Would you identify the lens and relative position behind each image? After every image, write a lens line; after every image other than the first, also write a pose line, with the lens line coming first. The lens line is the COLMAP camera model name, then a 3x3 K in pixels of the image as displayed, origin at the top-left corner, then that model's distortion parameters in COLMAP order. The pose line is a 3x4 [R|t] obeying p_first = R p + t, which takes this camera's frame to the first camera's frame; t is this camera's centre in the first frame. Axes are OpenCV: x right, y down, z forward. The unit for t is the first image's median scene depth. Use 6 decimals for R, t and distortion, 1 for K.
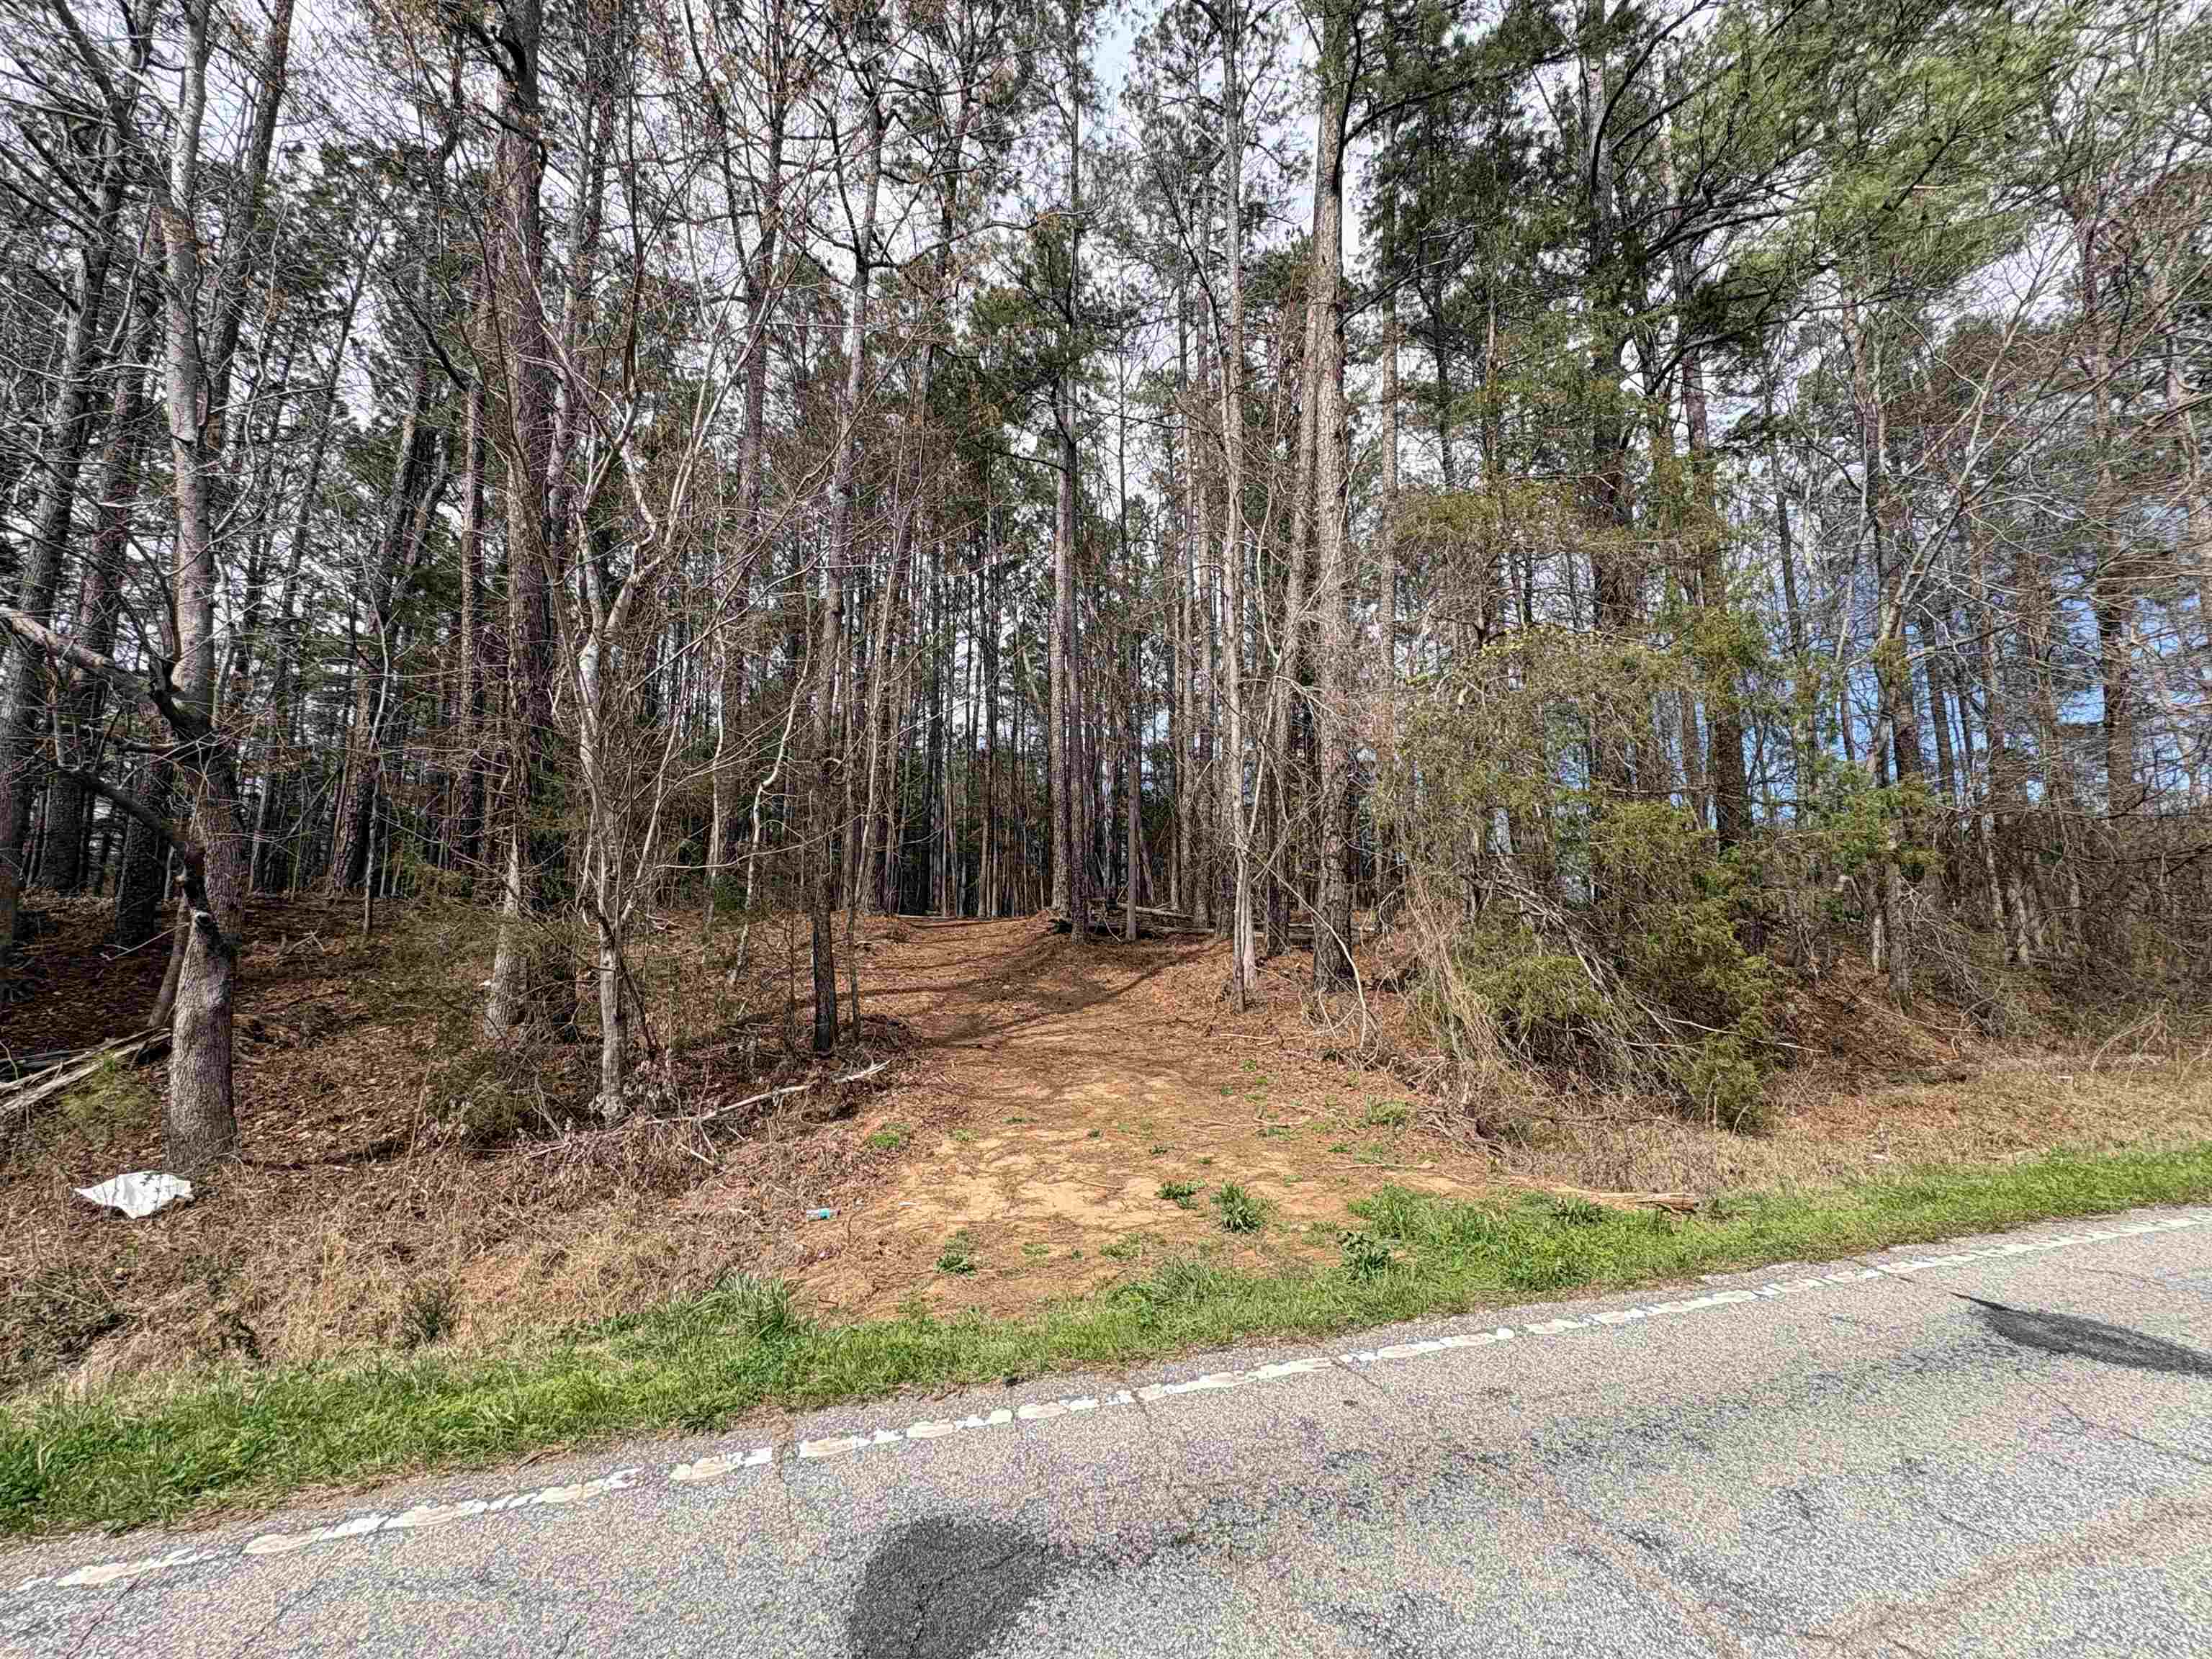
lens RADIAL K [[883.4, 0, 1106.0], [0, 883.4, 829.5], [0, 0, 1]] dist [0.001832, 0.000301]
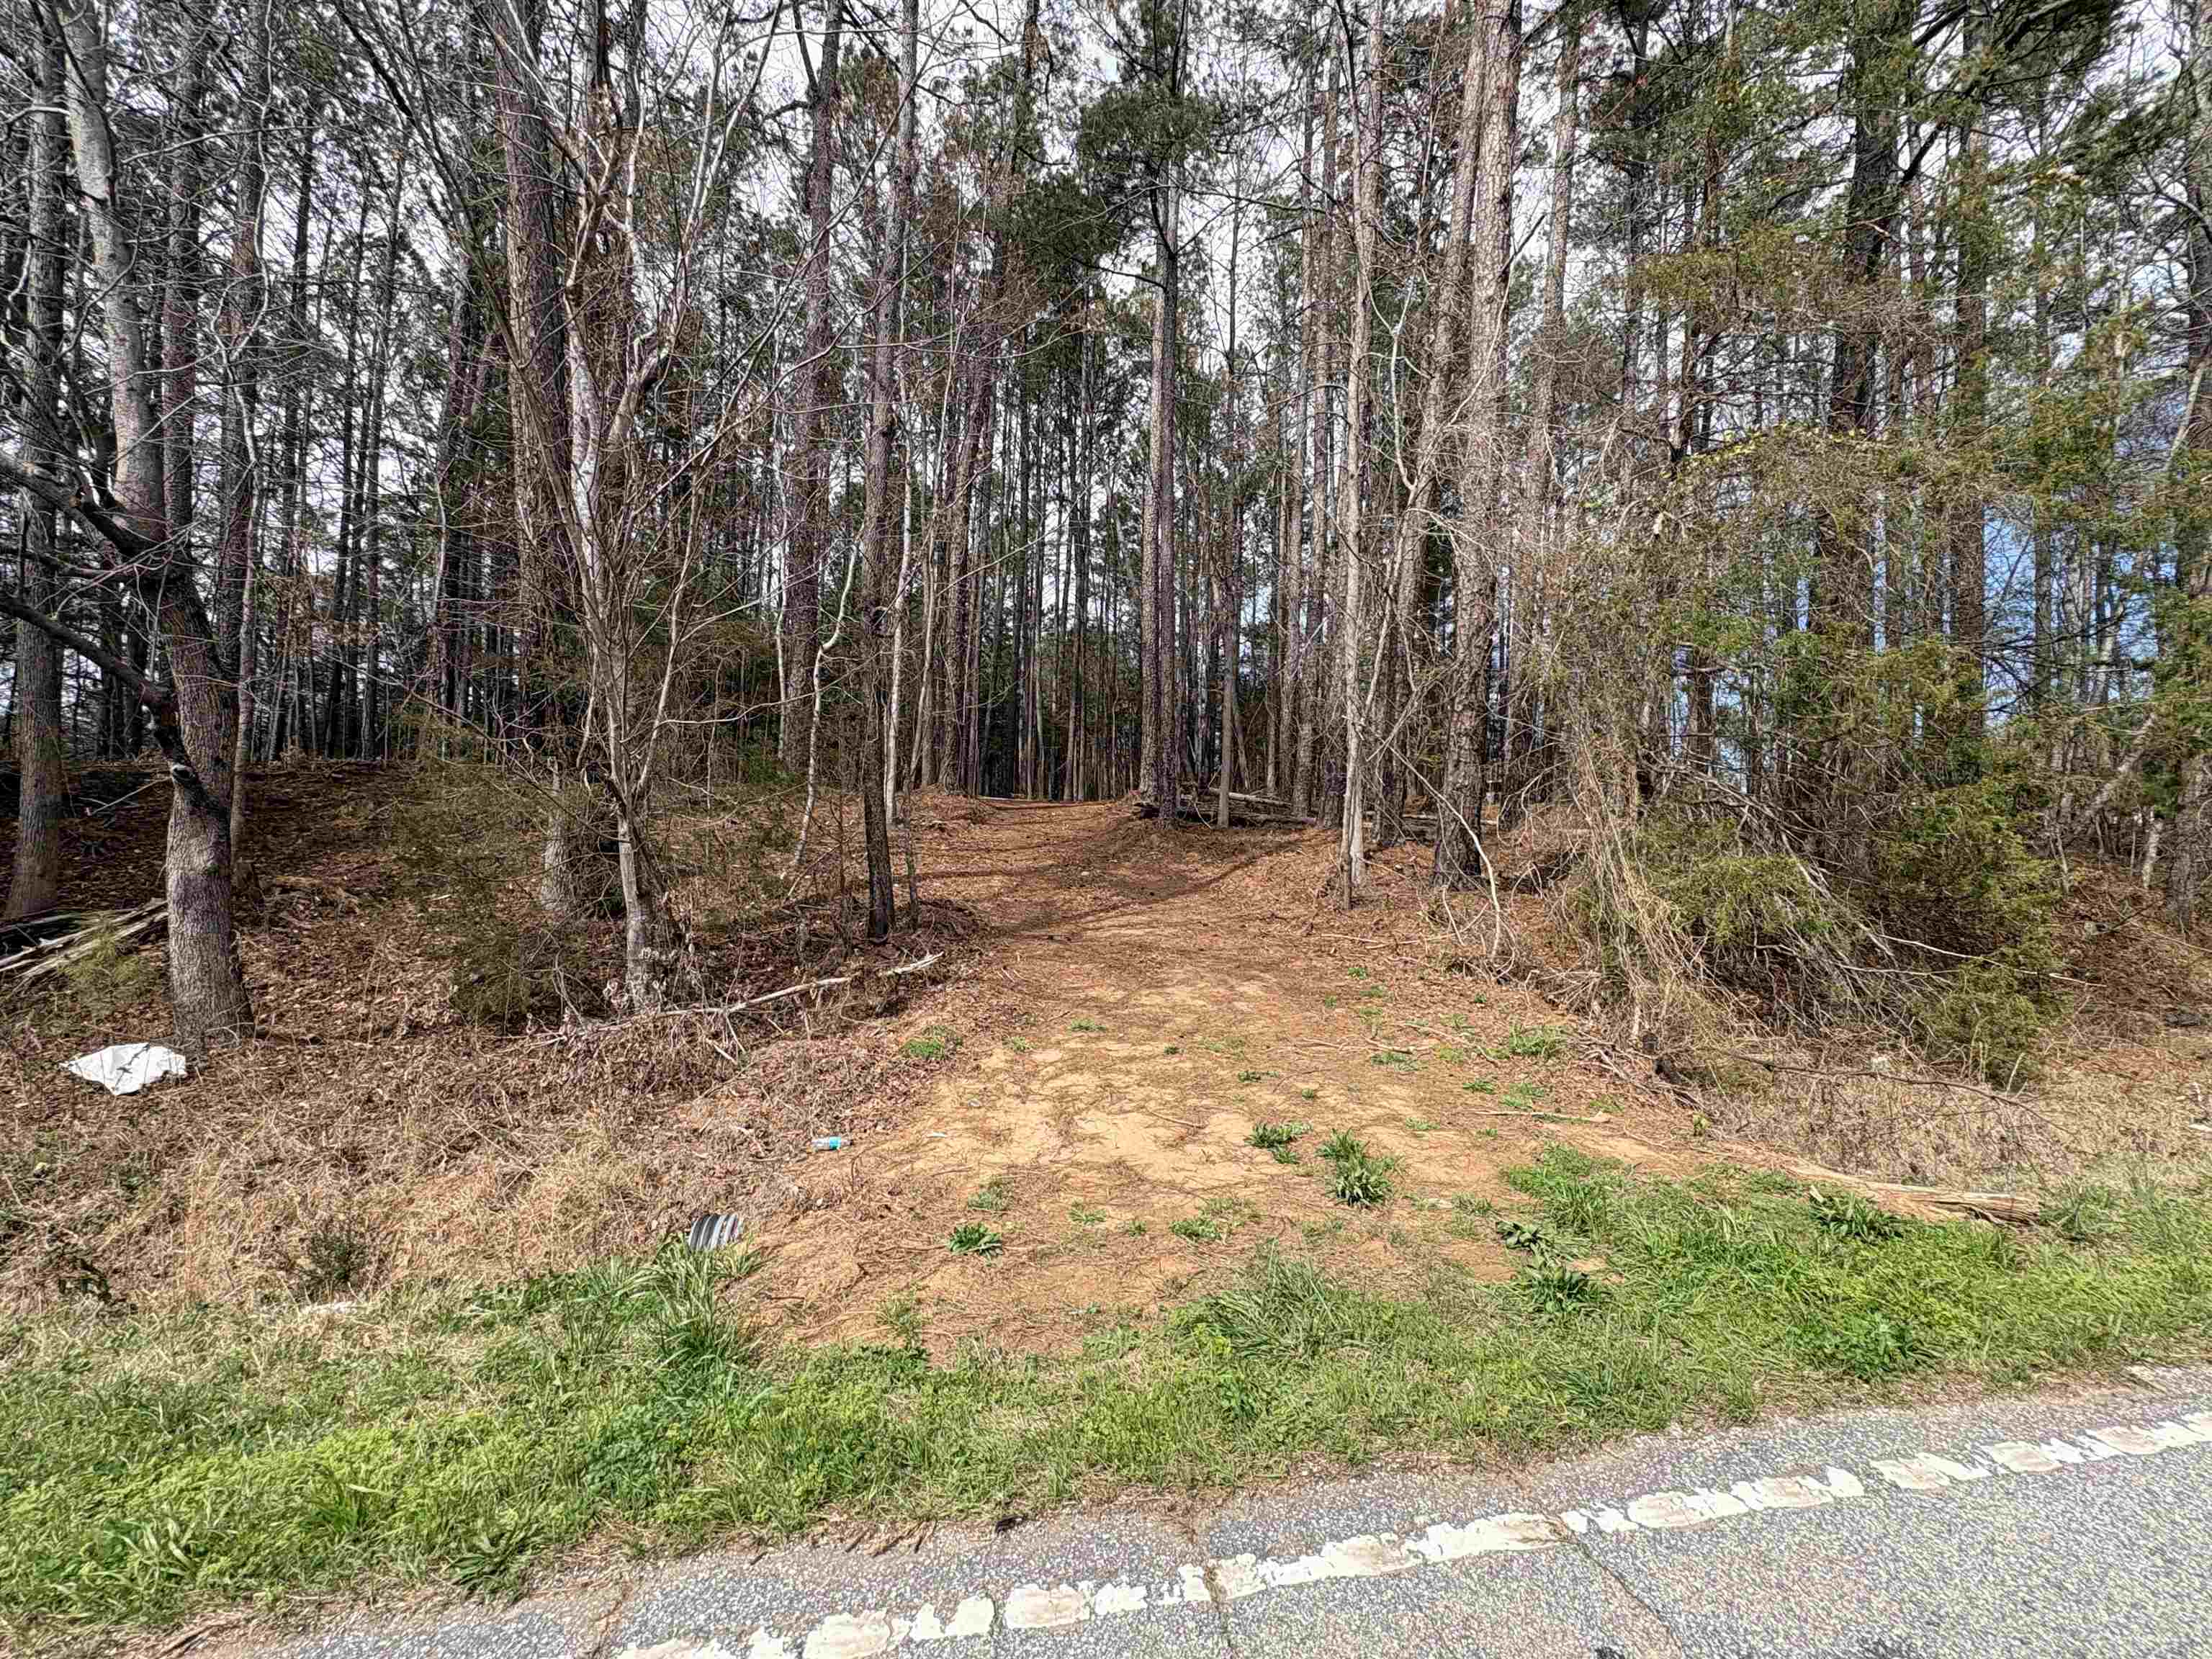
lens RADIAL K [[883.4, 0, 1106.0], [0, 883.4, 829.5], [0, 0, 1]] dist [0.001832, 0.000301]
pose [[0.994392, 0.024954, -0.102774, 0.003868], [-0.011844, 0.991929, 0.126244, 0.025289], [0.105095, -0.124319, 0.986661, 0.154113]]
